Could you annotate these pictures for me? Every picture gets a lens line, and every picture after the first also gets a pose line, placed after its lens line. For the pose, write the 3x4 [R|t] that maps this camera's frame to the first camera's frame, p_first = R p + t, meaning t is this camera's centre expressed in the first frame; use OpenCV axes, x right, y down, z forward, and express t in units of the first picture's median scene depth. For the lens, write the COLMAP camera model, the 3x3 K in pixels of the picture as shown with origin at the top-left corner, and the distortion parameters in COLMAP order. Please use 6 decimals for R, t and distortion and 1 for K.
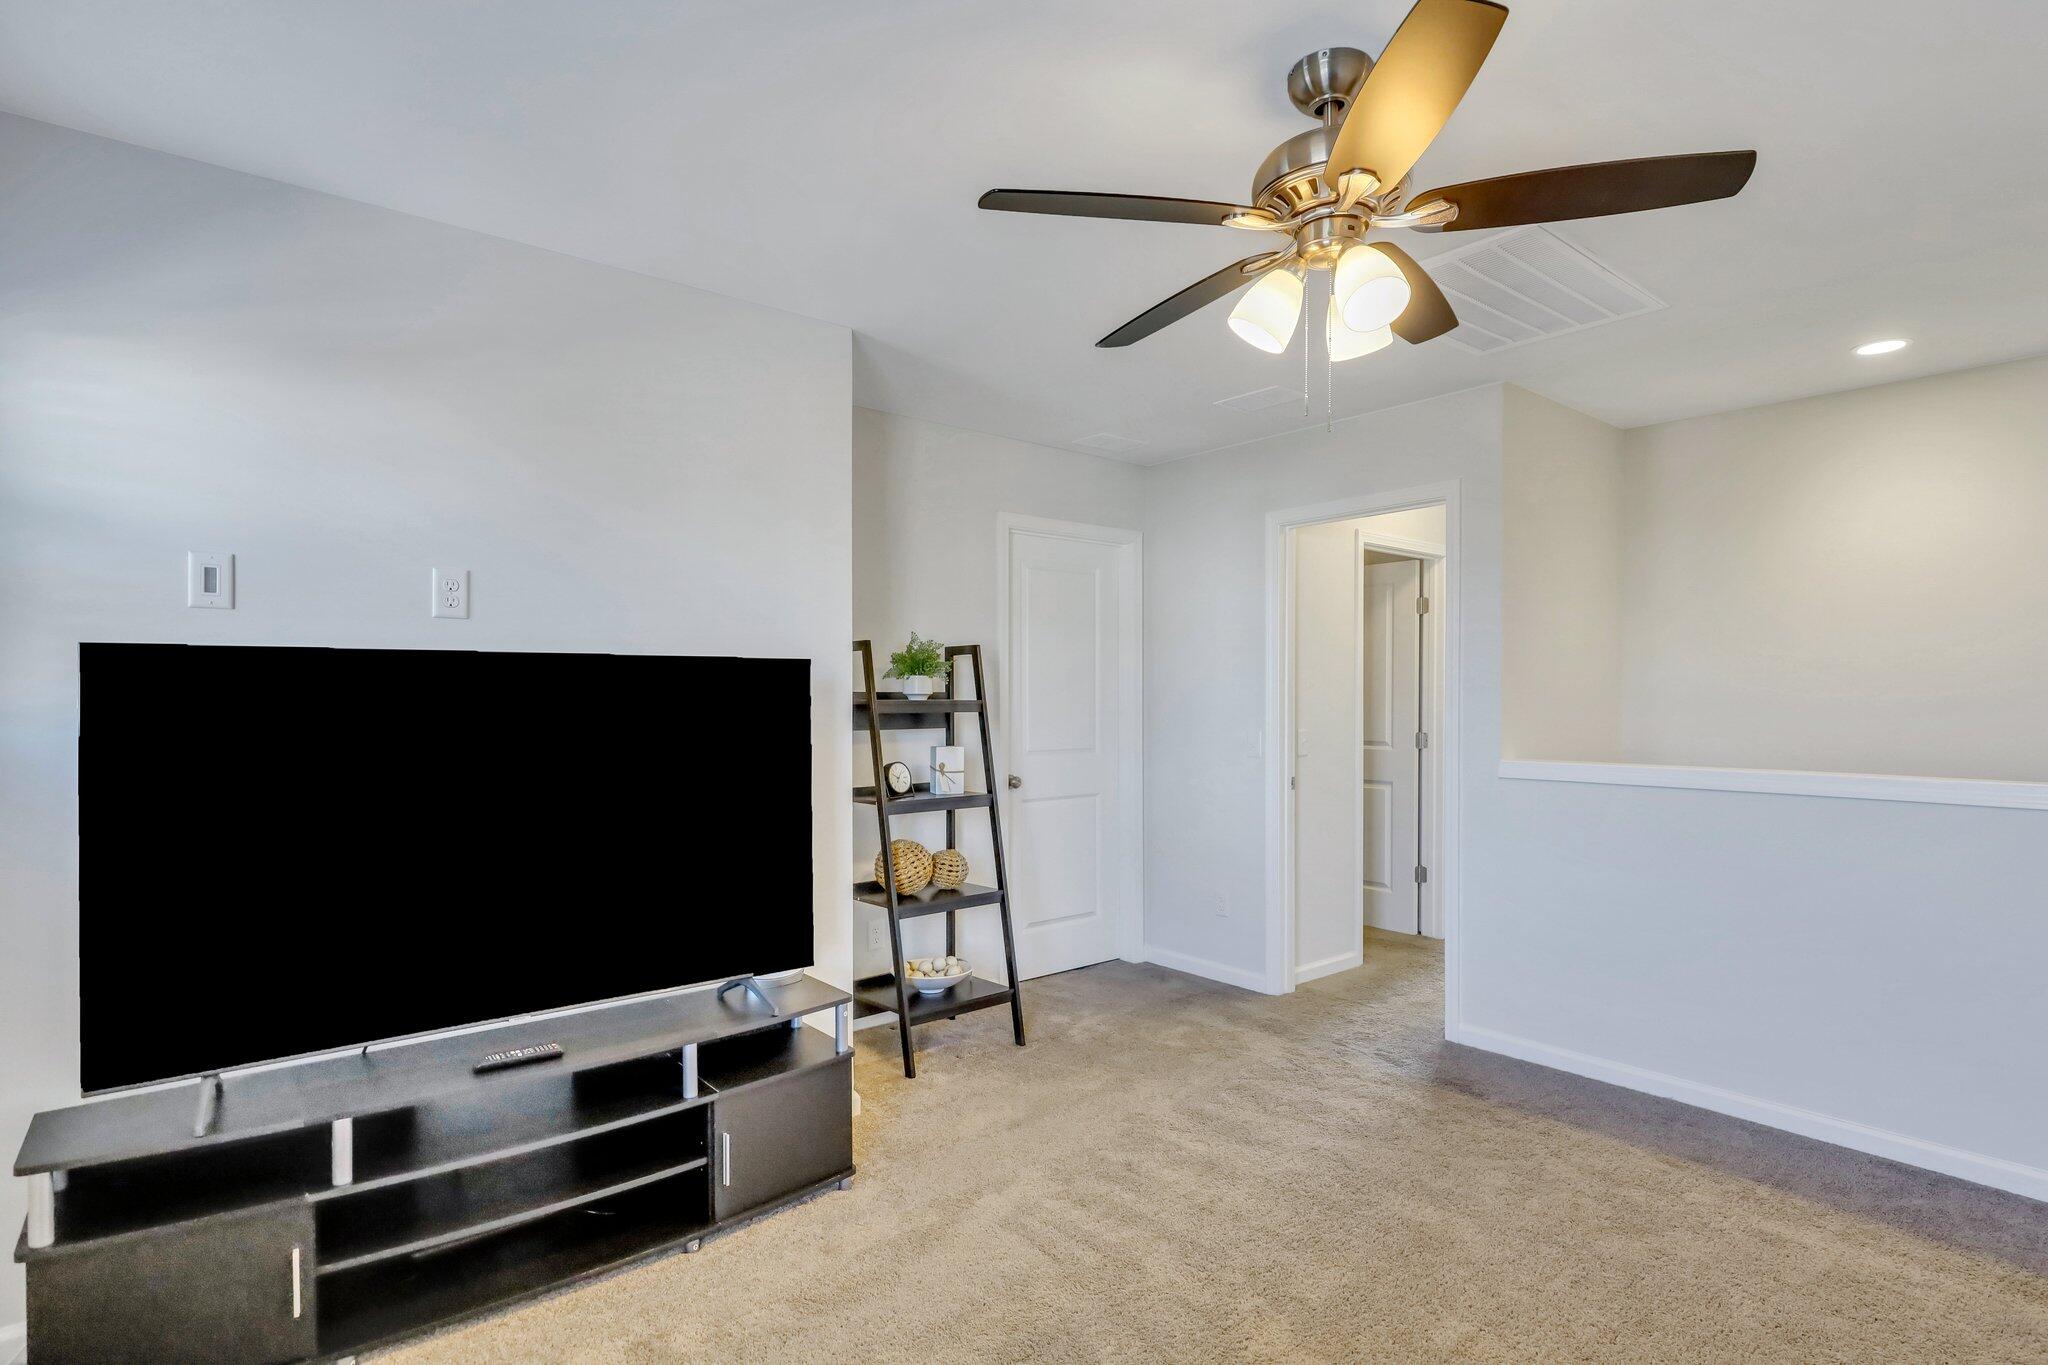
lens RADIAL K [[995.7, 0, 1020.6], [0, 995.7, 708.6], [0, 0, 1]] dist [0.001117, 0.000310]
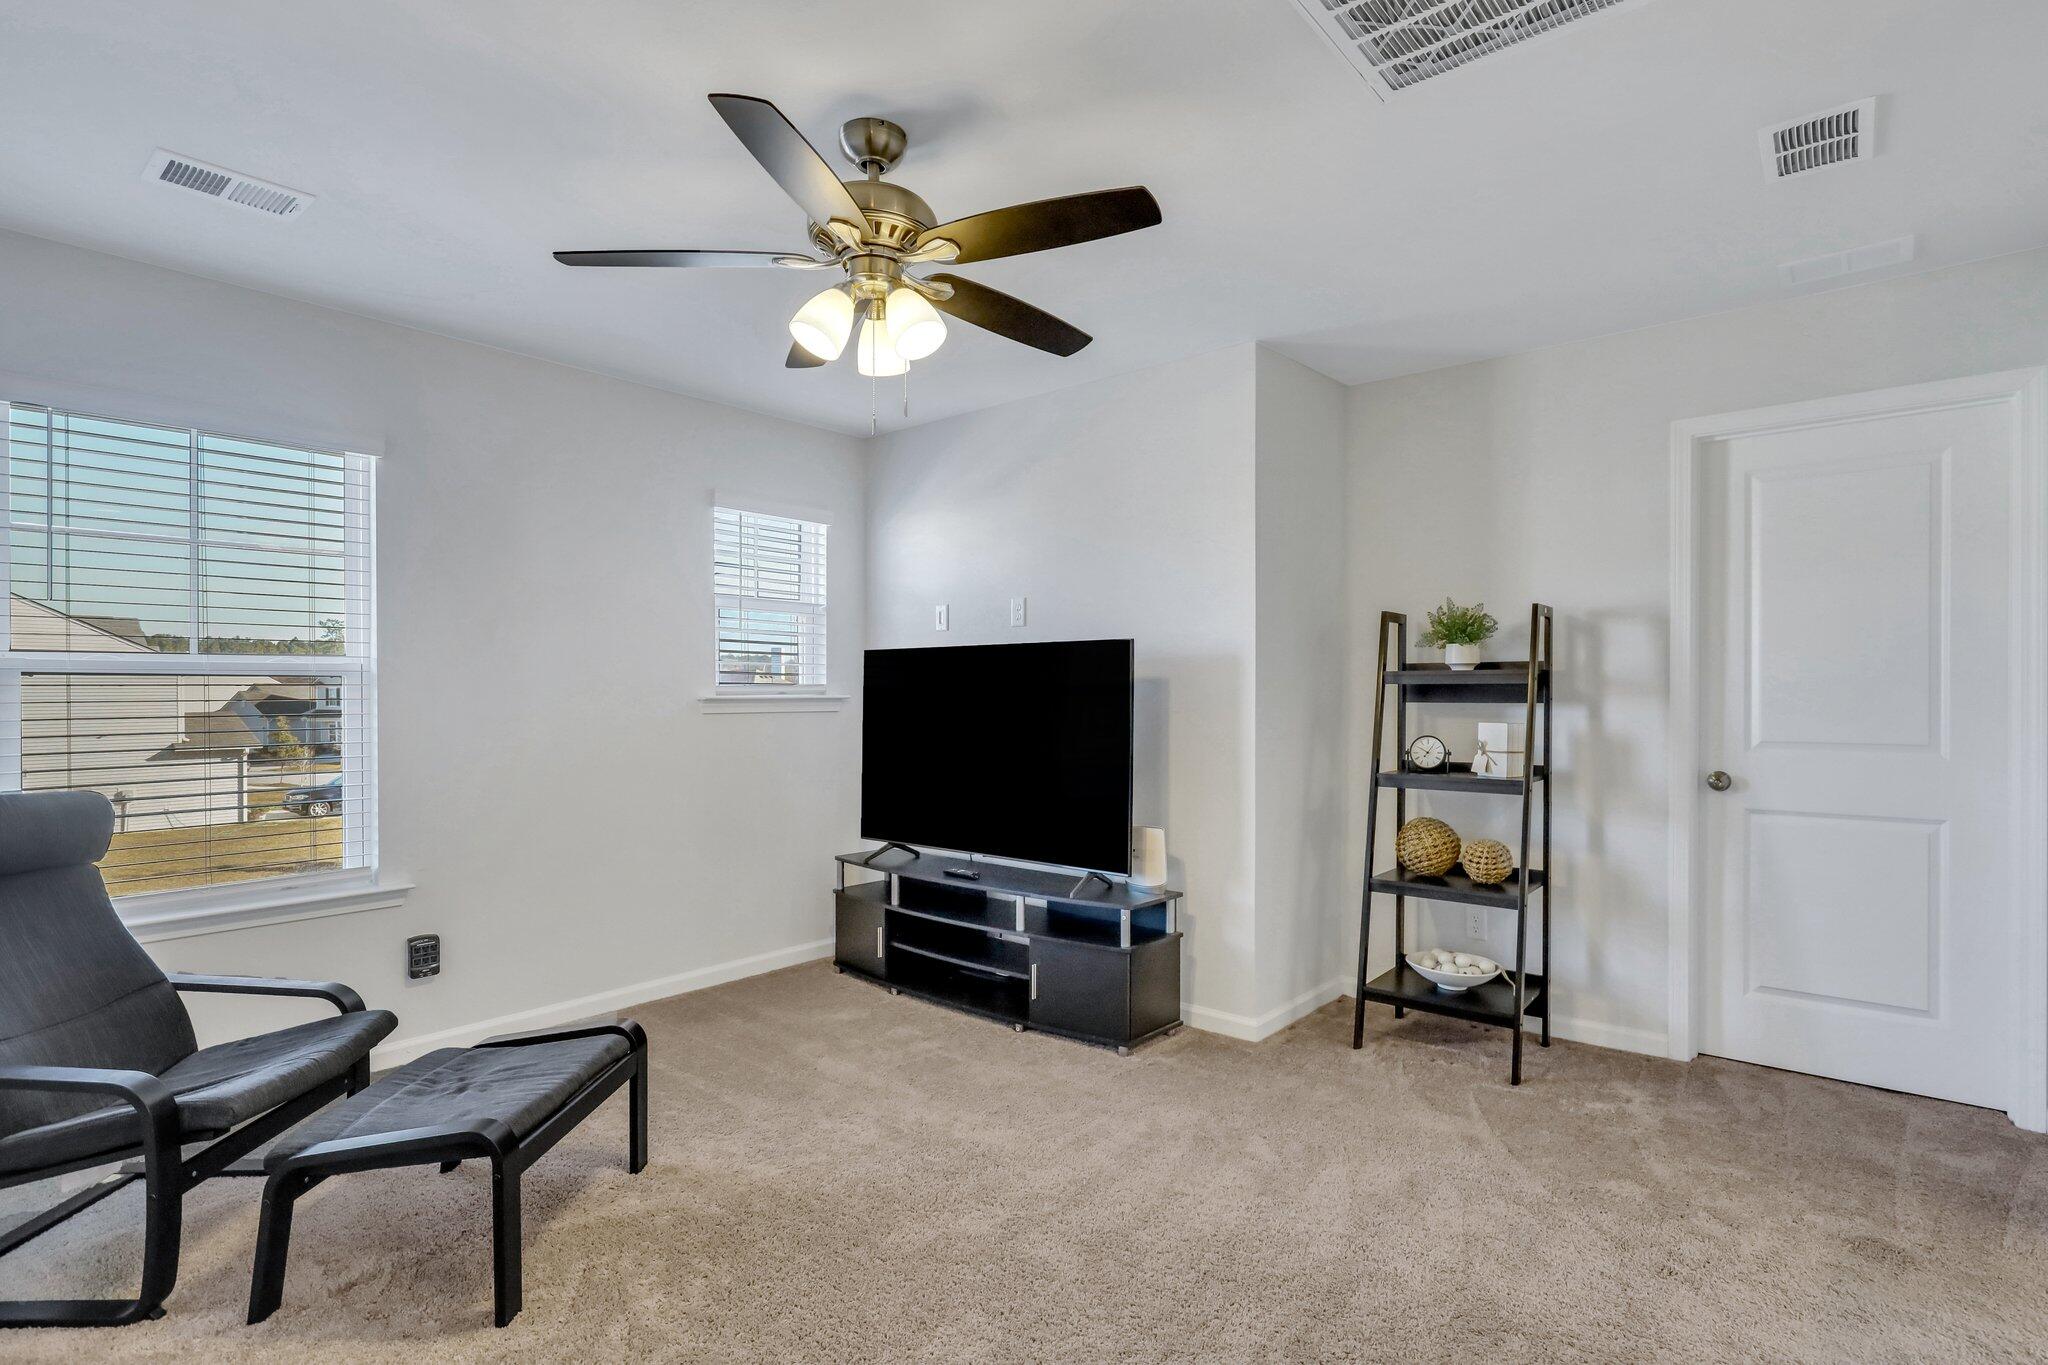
lens RADIAL K [[936.3, 0, 1034.0], [0, 936.3, 701.1], [0, 0, 1]] dist [0.001045, 0.000799]
pose [[0.227139, 0.007244, -0.973835, 0.663723], [-0.007799, 0.999954, 0.005619, 0.018296], [0.973831, 0.006318, 0.227185, 0.430918]]
